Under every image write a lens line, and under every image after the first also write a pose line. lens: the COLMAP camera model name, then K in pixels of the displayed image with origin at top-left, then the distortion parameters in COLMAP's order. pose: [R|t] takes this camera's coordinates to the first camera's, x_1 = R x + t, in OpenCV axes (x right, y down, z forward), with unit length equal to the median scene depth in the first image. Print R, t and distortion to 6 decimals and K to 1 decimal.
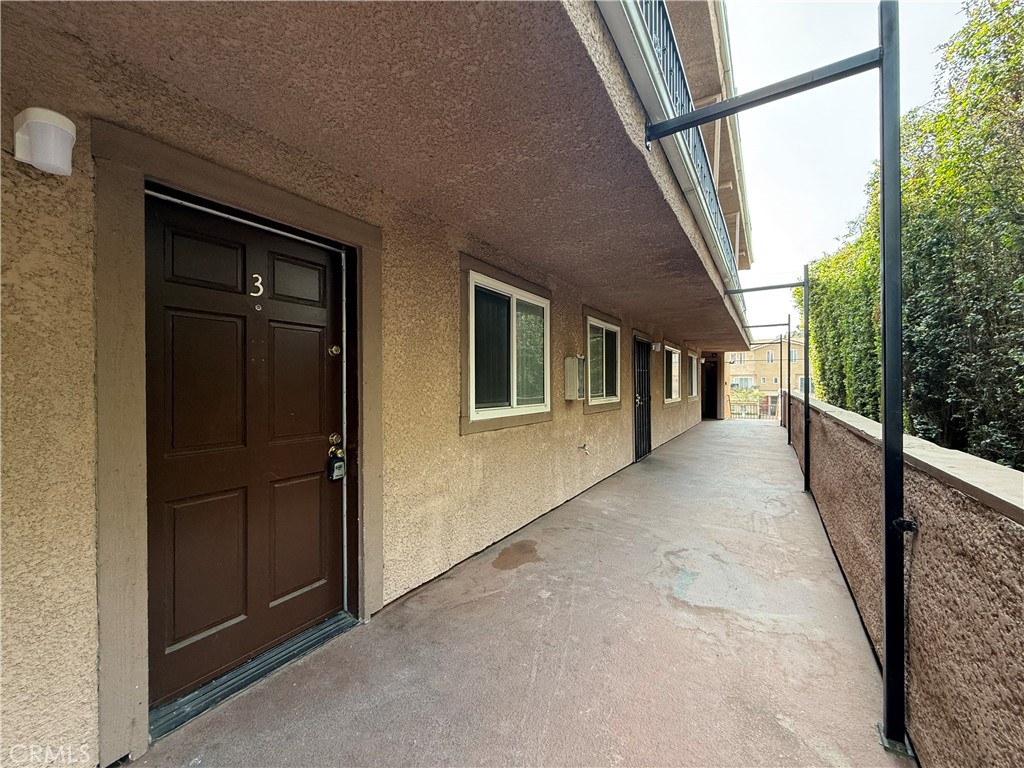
lens RADIAL K [[409.0, 0, 513.1], [0, 409.0, 384.5], [0, 0, 1]] dist [-0.001828, 0.000923]
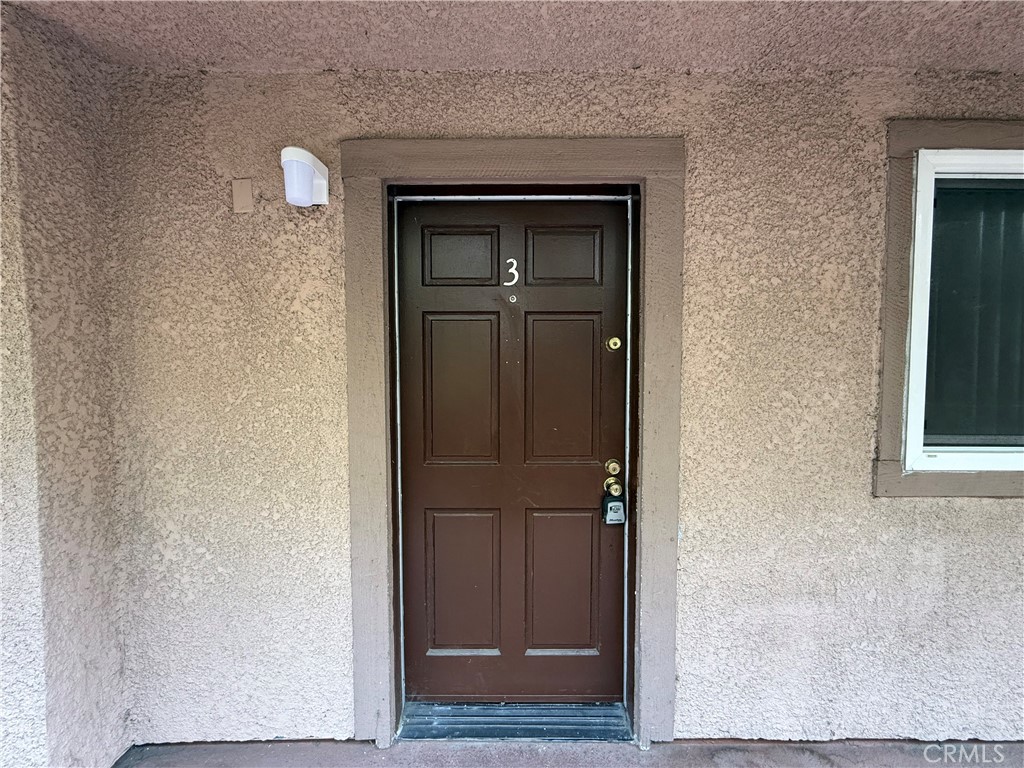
lens RADIAL K [[409.0, 0, 509.6], [0, 409.0, 384.5], [0, 0, 1]] dist [-0.001828, 0.000923]
pose [[0.529902, 0.041585, -0.847039, 0.070601], [-0.001811, 0.998850, 0.047905, -0.047361], [0.848057, -0.023851, 0.529368, 0.478446]]
